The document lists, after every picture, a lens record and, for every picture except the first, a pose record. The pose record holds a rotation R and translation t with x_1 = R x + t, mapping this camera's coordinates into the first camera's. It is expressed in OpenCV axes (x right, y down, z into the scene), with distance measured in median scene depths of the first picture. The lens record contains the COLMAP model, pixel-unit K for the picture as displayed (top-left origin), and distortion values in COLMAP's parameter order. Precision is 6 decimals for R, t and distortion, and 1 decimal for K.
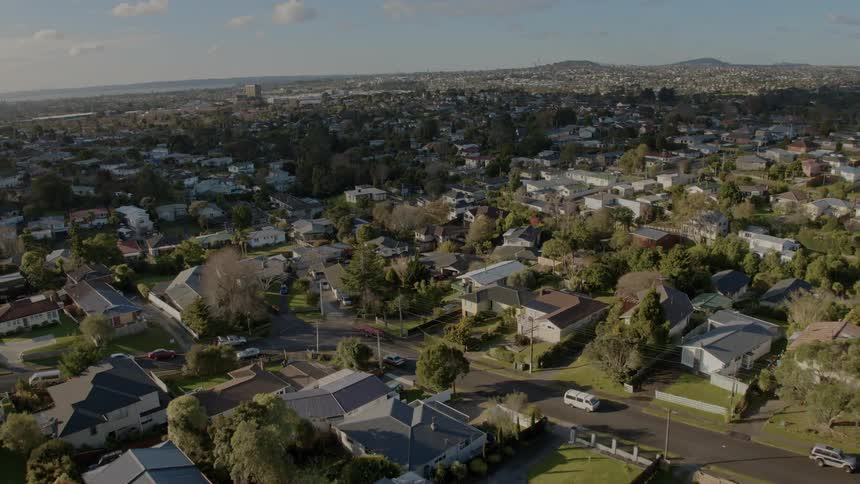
lens RADIAL K [[627.4, 0, 430.0], [0, 627.4, 242.0], [0, 0, 1]] dist [-0.115085, 0.001921]
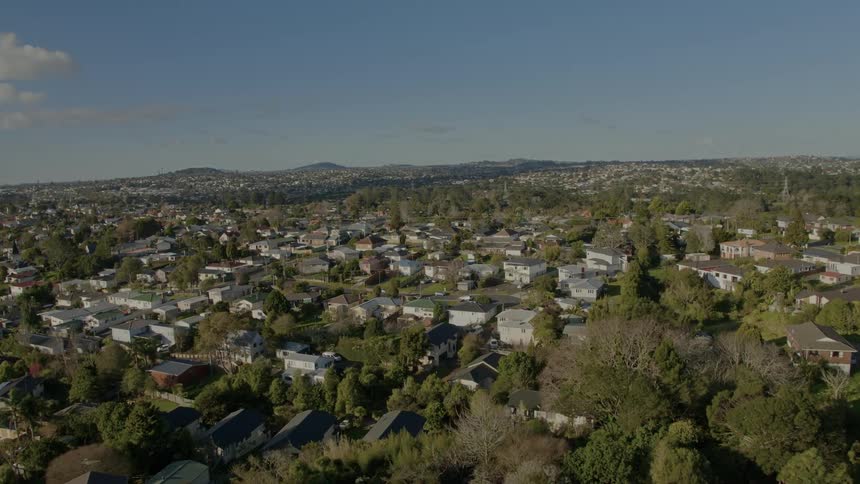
lens RADIAL K [[627.4, 0, 430.0], [0, 627.4, 242.0], [0, 0, 1]] dist [-0.115085, 0.001921]
pose [[0.837462, -0.059912, 0.543201, 0.170337], [0.149199, 0.981278, -0.121795, -0.022613], [-0.525734, 0.183044, 0.830722, 0.091127]]
